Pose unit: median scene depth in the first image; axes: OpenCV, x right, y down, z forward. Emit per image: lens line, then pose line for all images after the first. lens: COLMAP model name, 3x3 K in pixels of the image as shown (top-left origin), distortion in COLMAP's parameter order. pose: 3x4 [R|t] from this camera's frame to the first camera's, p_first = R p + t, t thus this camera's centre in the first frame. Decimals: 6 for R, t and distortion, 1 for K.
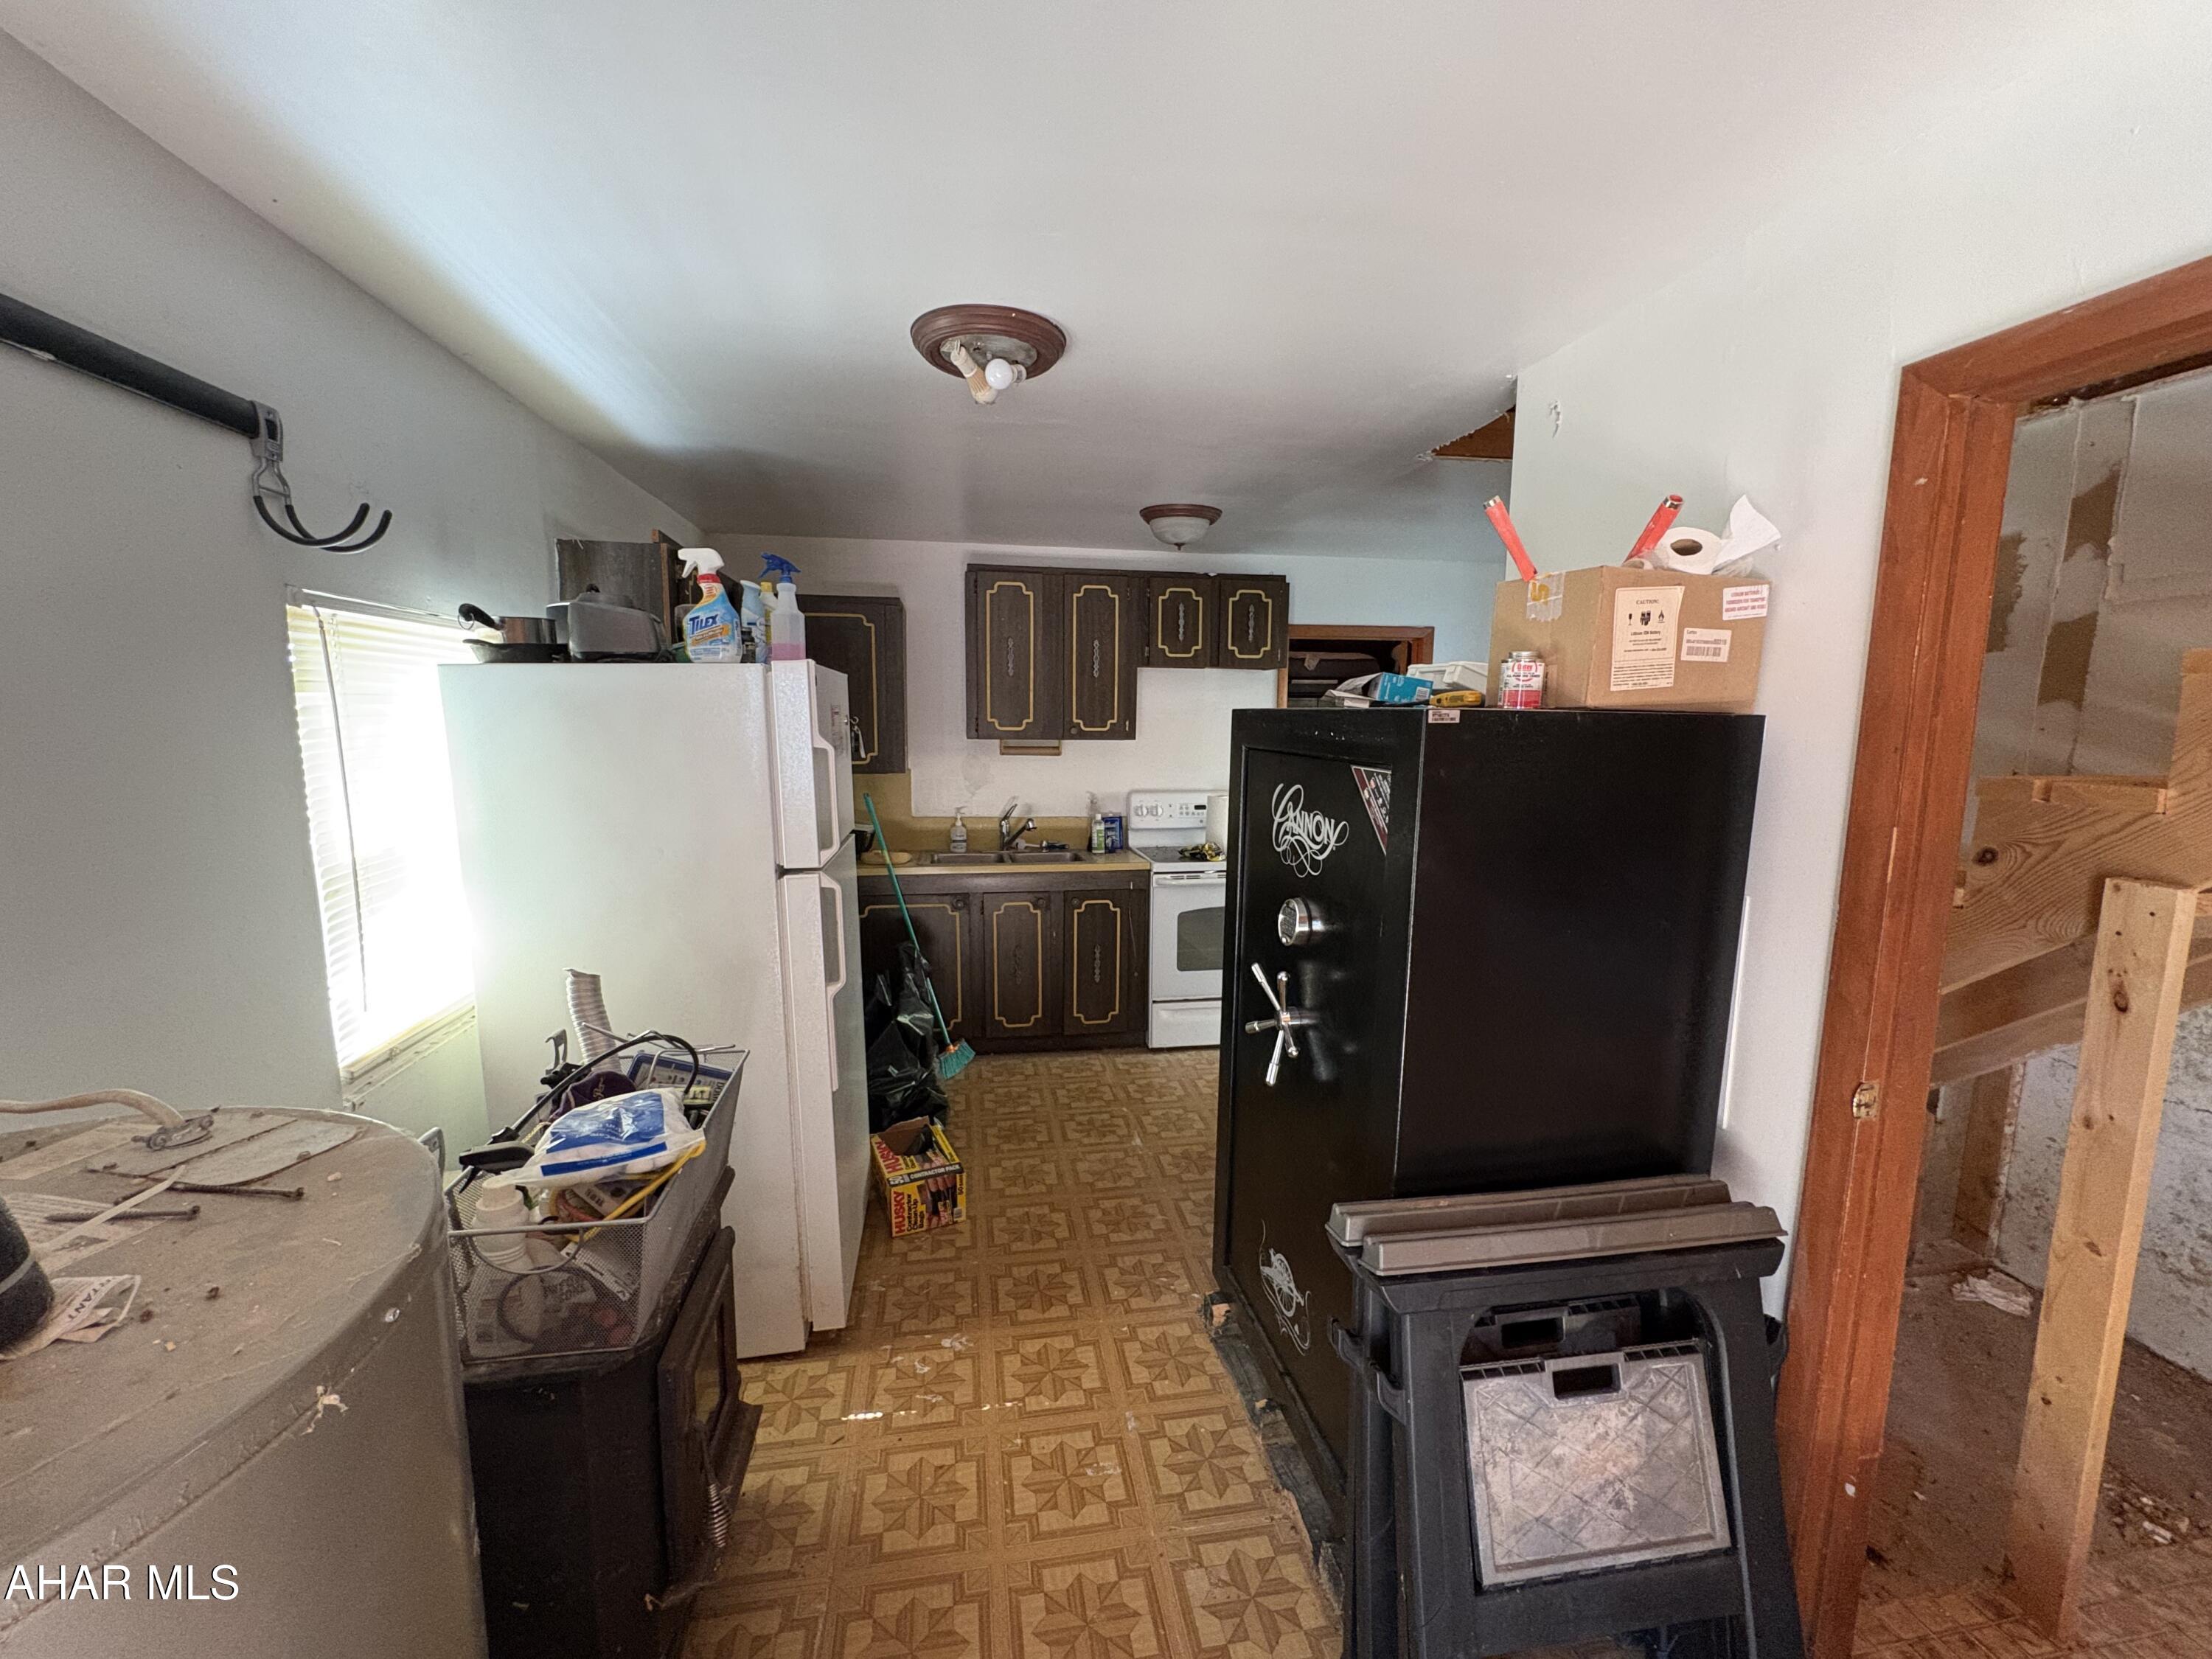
lens RADIAL K [[884.3, 0, 1100.6], [0, 884.3, 839.7], [0, 0, 1]] dist [0.000153, 0.000001]
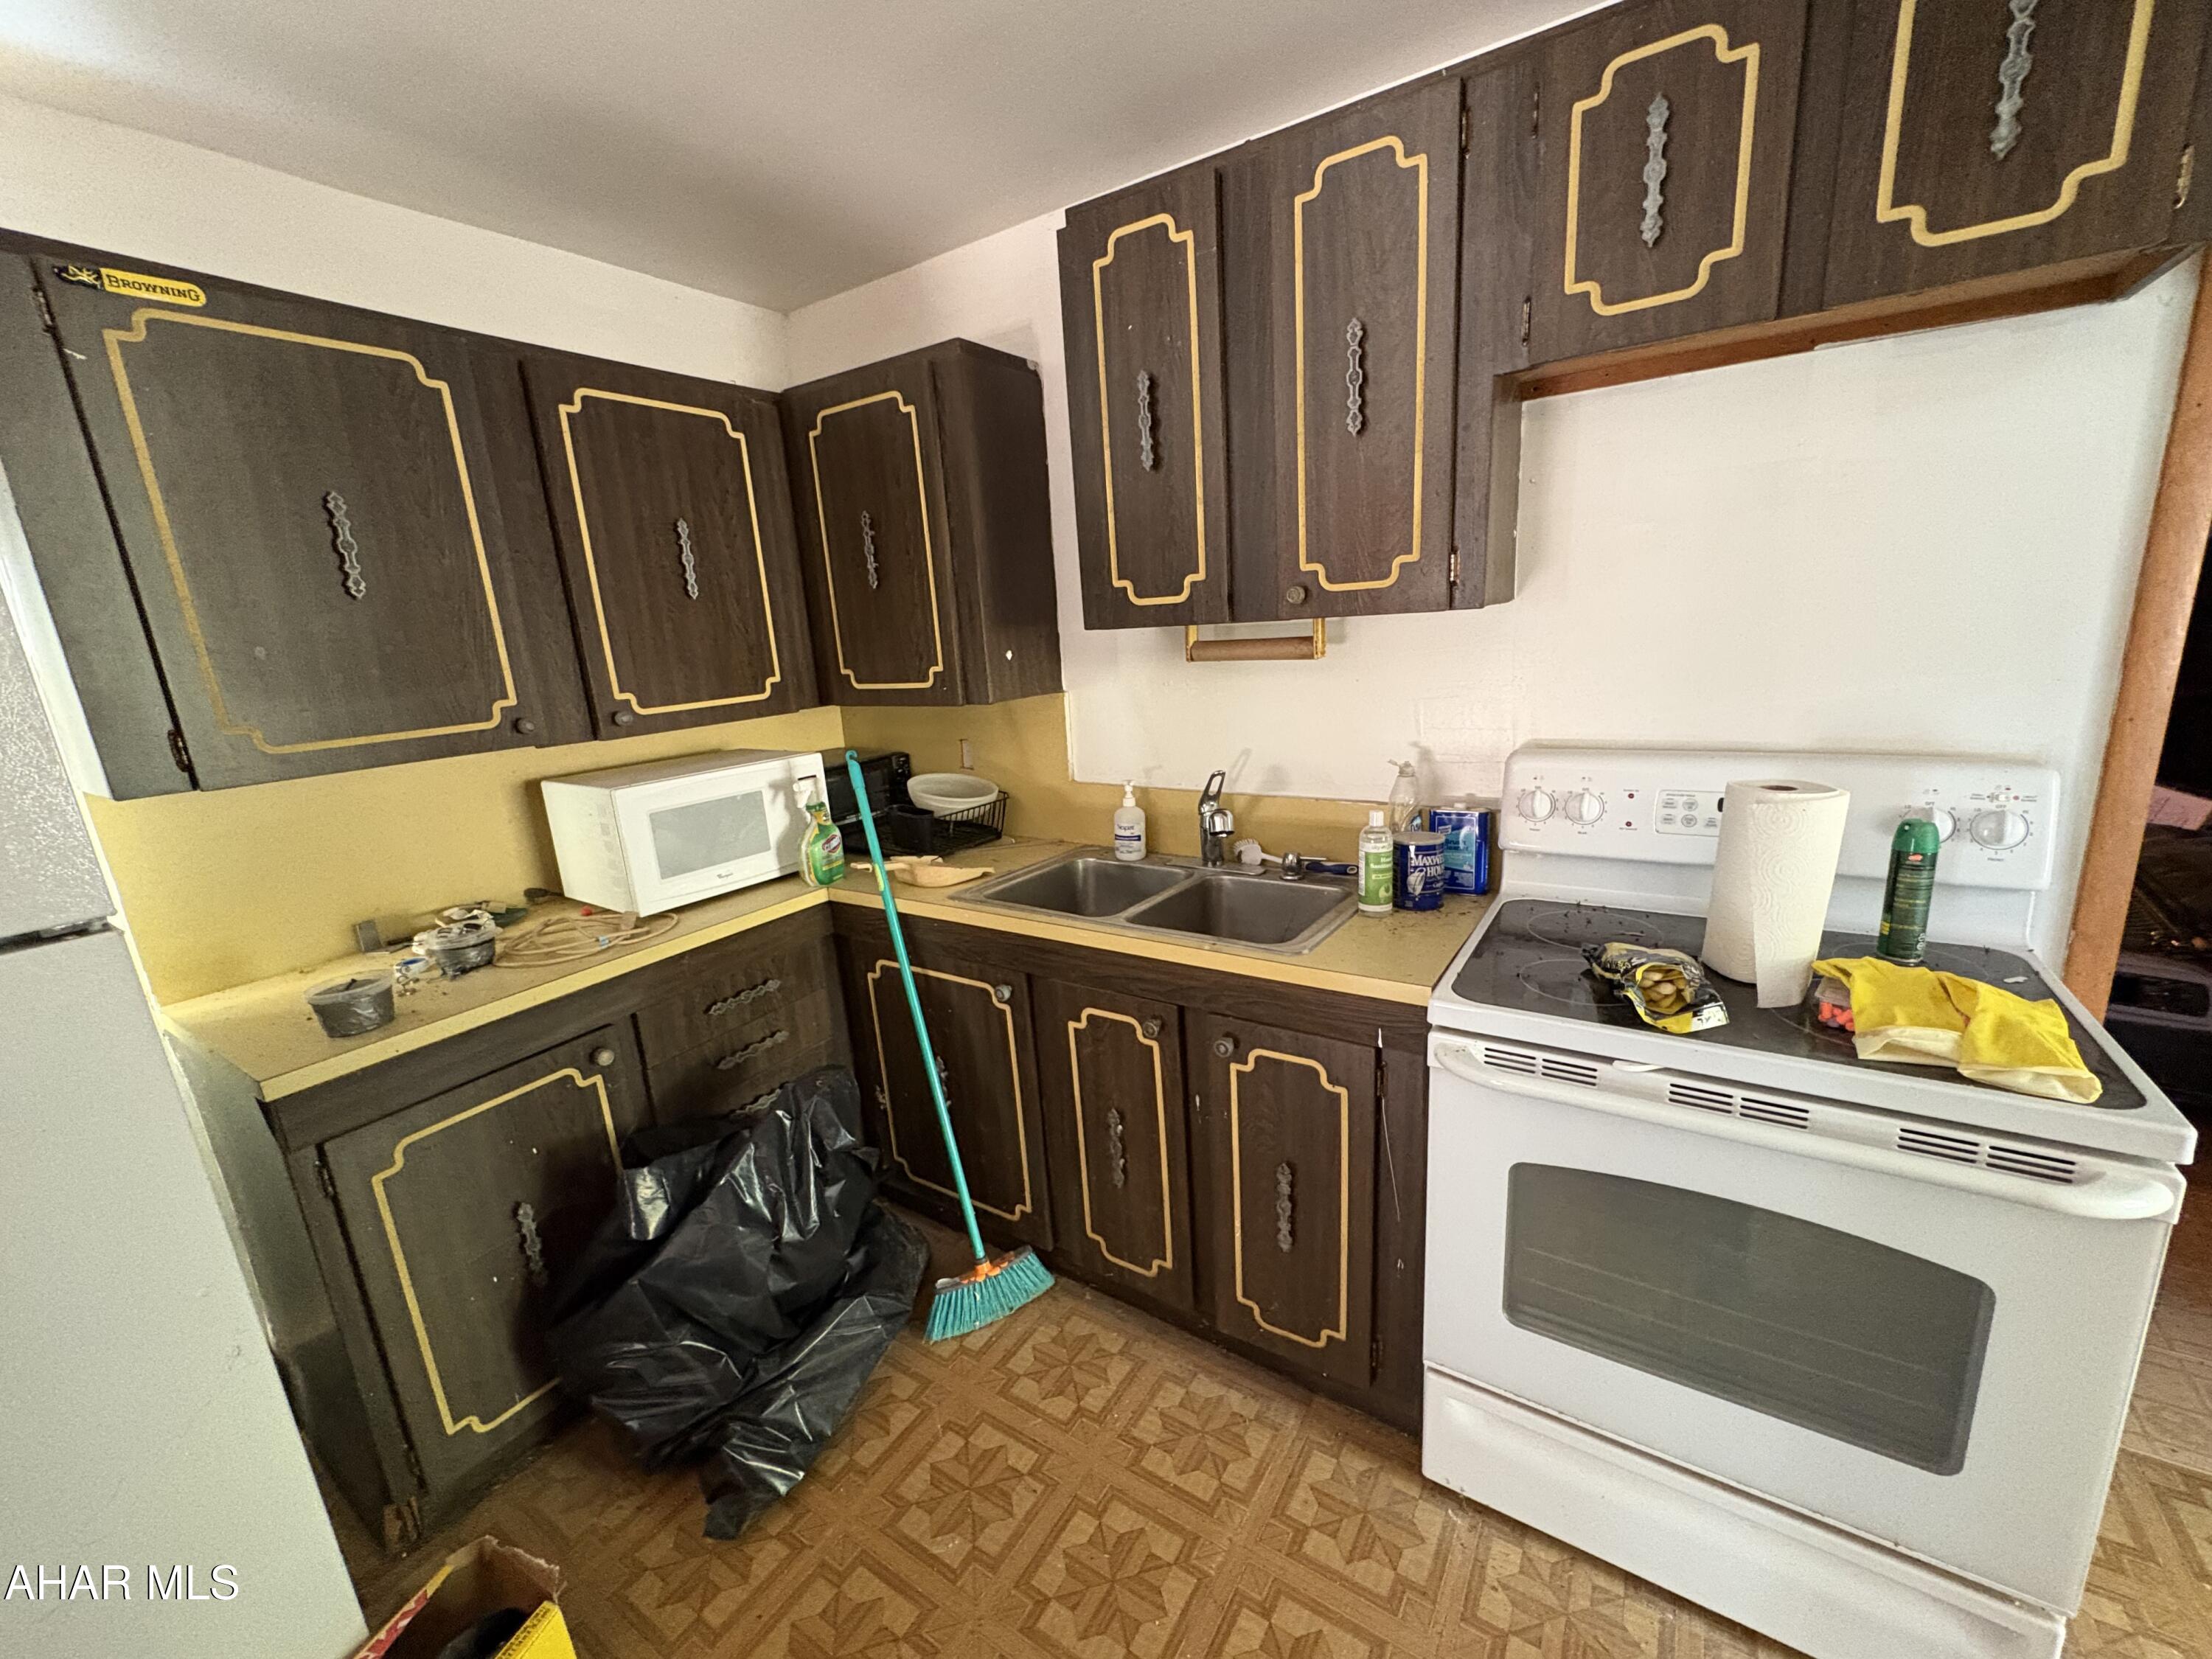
lens RADIAL K [[879.2, 0, 1102.4], [0, 879.2, 829.9], [0, 0, 1]] dist [0.002894, -0.000726]
pose [[0.725314, 0.104488, -0.680442, 0.172594], [-0.016852, 0.990813, 0.134185, -0.070556], [0.688212, -0.085859, 0.720411, 0.639800]]
